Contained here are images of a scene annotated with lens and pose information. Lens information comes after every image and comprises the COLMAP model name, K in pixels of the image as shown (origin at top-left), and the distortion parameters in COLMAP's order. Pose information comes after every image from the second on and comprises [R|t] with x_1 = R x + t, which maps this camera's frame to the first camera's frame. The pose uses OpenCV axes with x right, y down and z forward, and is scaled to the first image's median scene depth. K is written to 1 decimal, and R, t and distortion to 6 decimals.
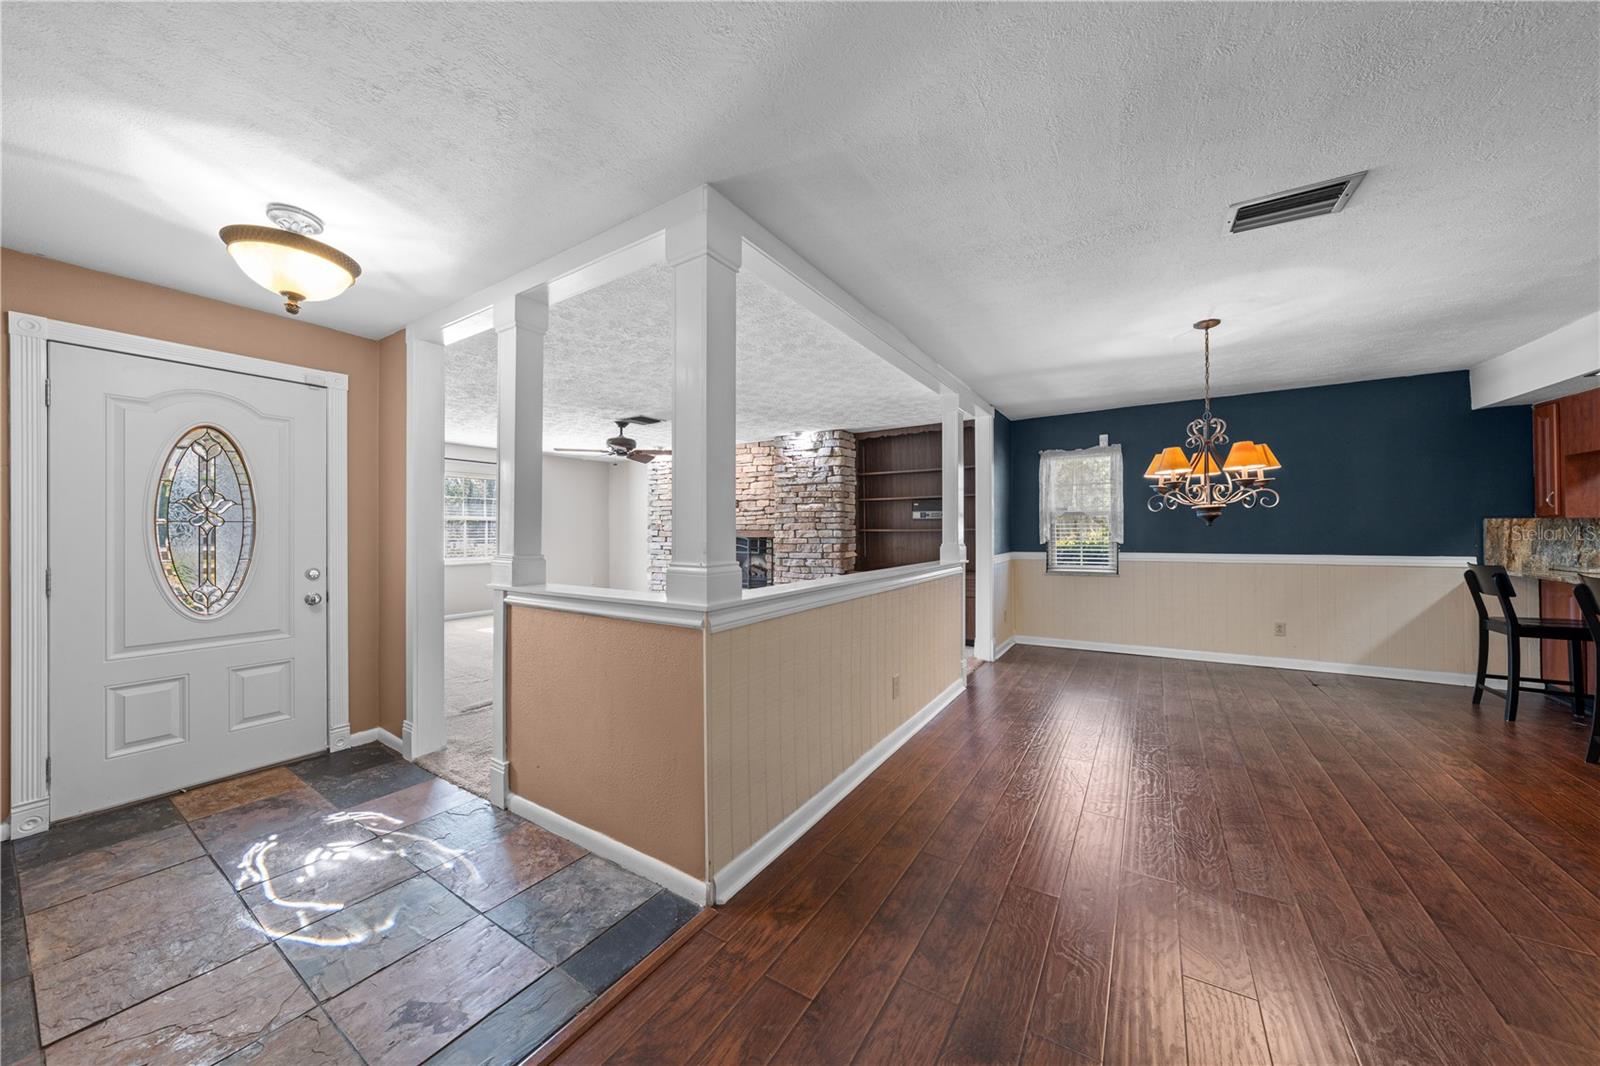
lens RADIAL K [[546.2, 0, 803.6], [0, 546.2, 536.2], [0, 0, 1]] dist [-0.004660, -0.000027]
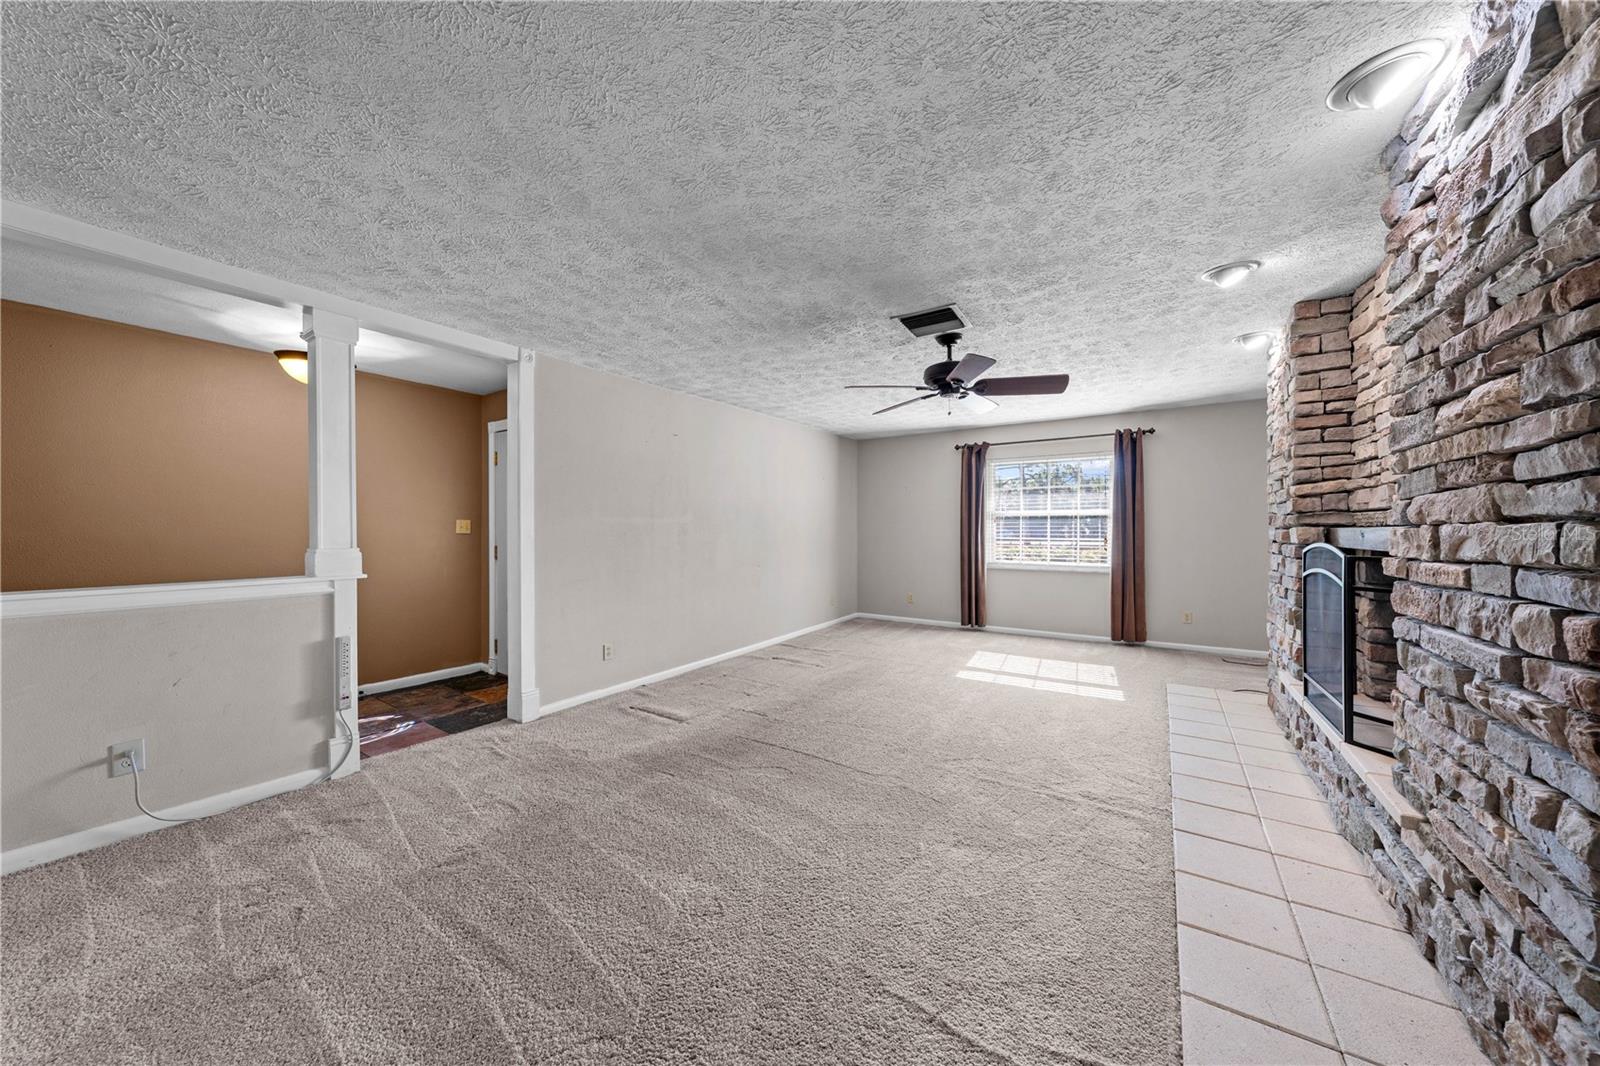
lens RADIAL K [[546.2, 0, 803.6], [0, 546.2, 536.2], [0, 0, 1]] dist [-0.004660, -0.000027]
pose [[-0.013560, 0.013821, -0.999813, 0.210517], [-0.013194, 0.999815, 0.014000, -0.005996], [0.999821, 0.013382, -0.013375, 0.761134]]
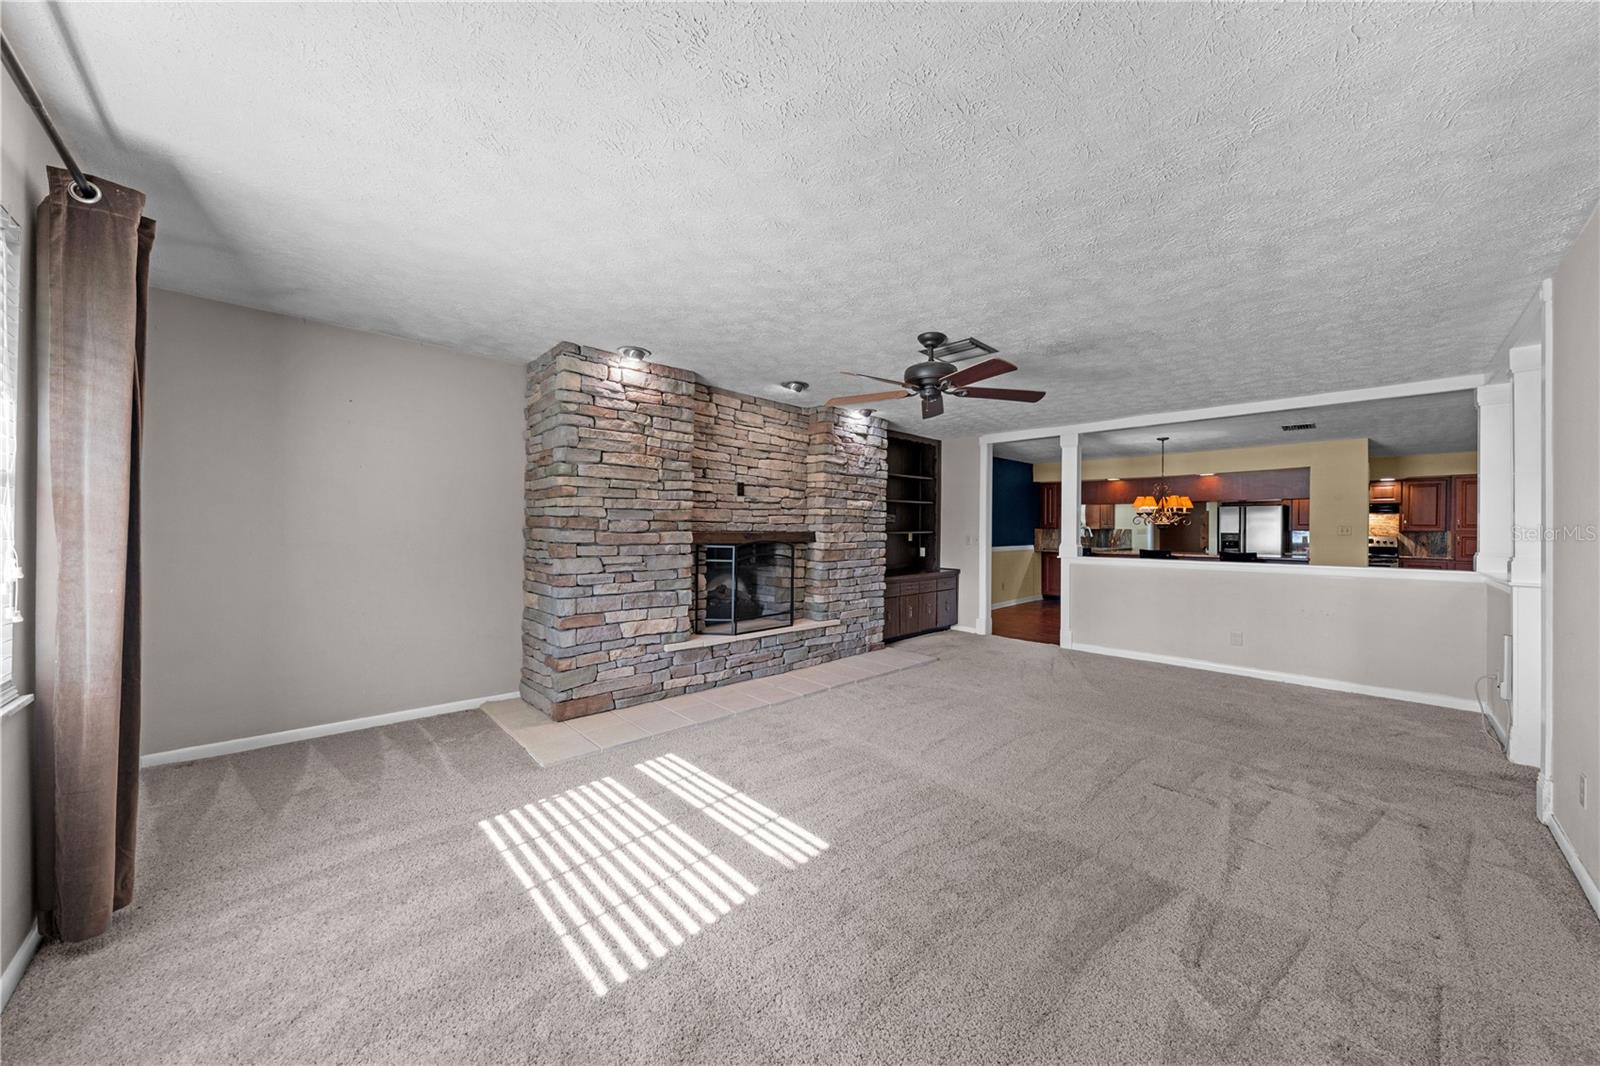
lens RADIAL K [[546.2, 0, 803.6], [0, 546.2, 536.2], [0, 0, 1]] dist [-0.004660, -0.000027]
pose [[0.223274, -0.001812, 0.974754, -0.804867], [0.010762, 0.999942, -0.000606, -0.005570], [-0.974696, 0.010625, 0.223281, 0.899929]]
